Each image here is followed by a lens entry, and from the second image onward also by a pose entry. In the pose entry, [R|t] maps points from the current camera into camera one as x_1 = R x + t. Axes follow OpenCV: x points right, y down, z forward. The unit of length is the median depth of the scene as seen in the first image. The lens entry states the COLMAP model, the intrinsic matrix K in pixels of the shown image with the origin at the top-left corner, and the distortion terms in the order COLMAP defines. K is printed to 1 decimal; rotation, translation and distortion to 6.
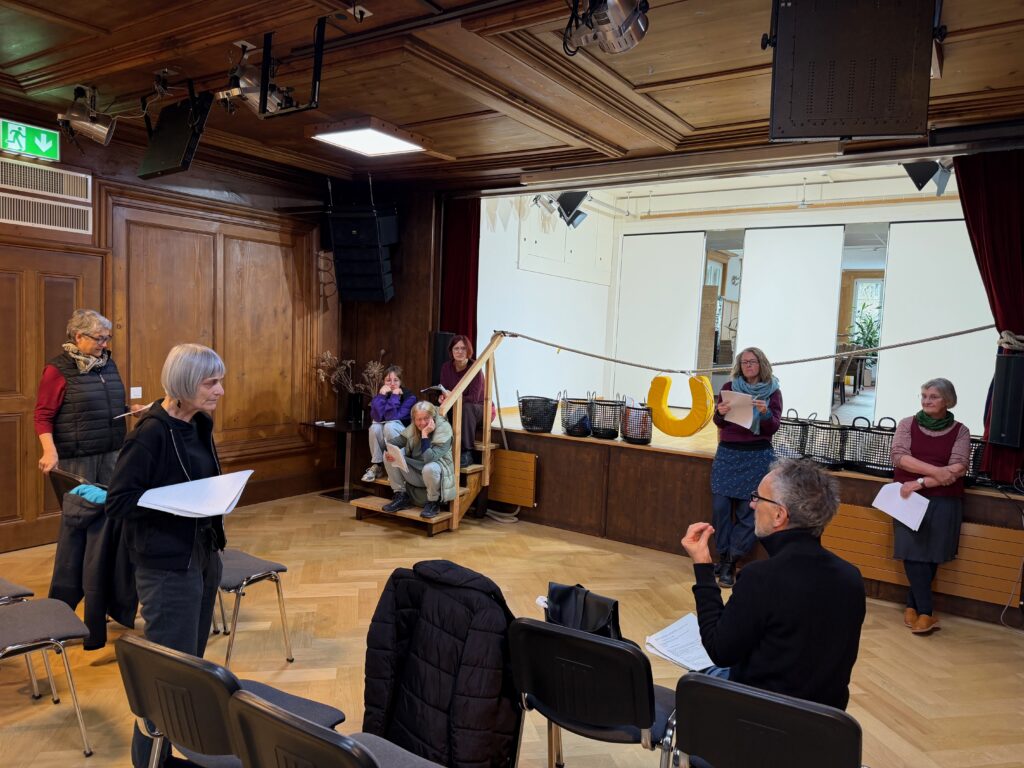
lens RADIAL K [[723.2, 0, 512.0], [0, 723.2, 384.0], [0, 0, 1]] dist [0.005654, 0.001214]
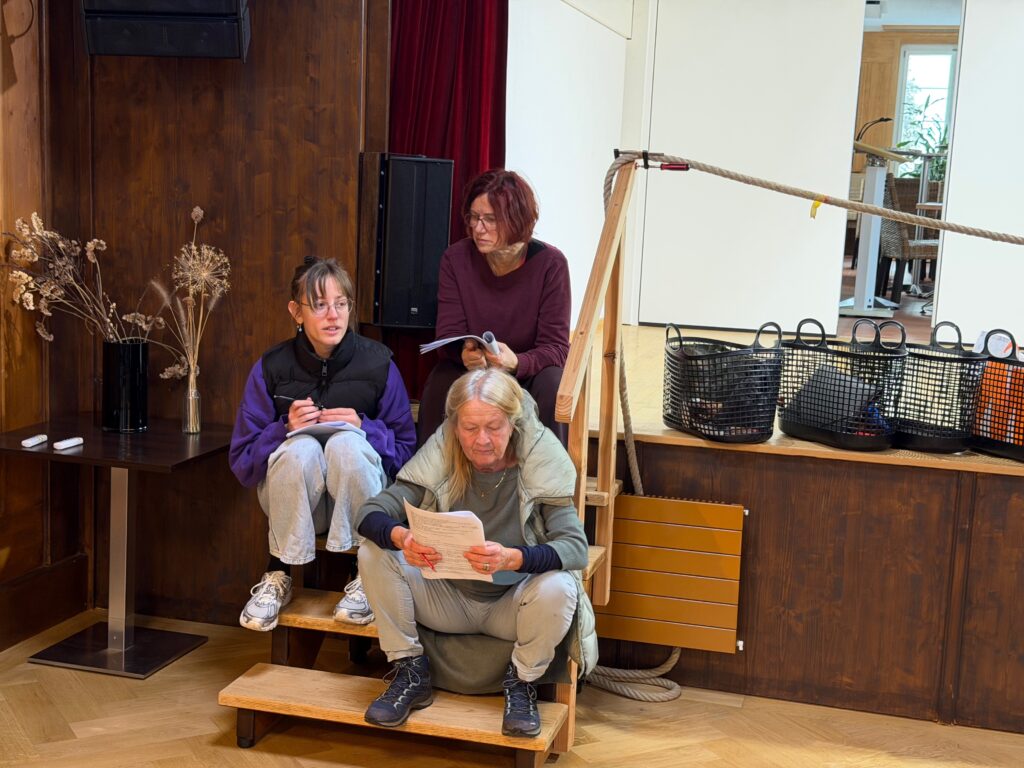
lens RADIAL K [[1481.7, 0, 512.0], [0, 1481.7, 384.0], [0, 0, 1]] dist [0.043405, 0.026665]
pose [[0.950184, -0.044474, 0.308501, -0.290840], [0.018702, 0.996119, 0.086001, -0.025754], [-0.311129, -0.075948, 0.947328, 0.347511]]
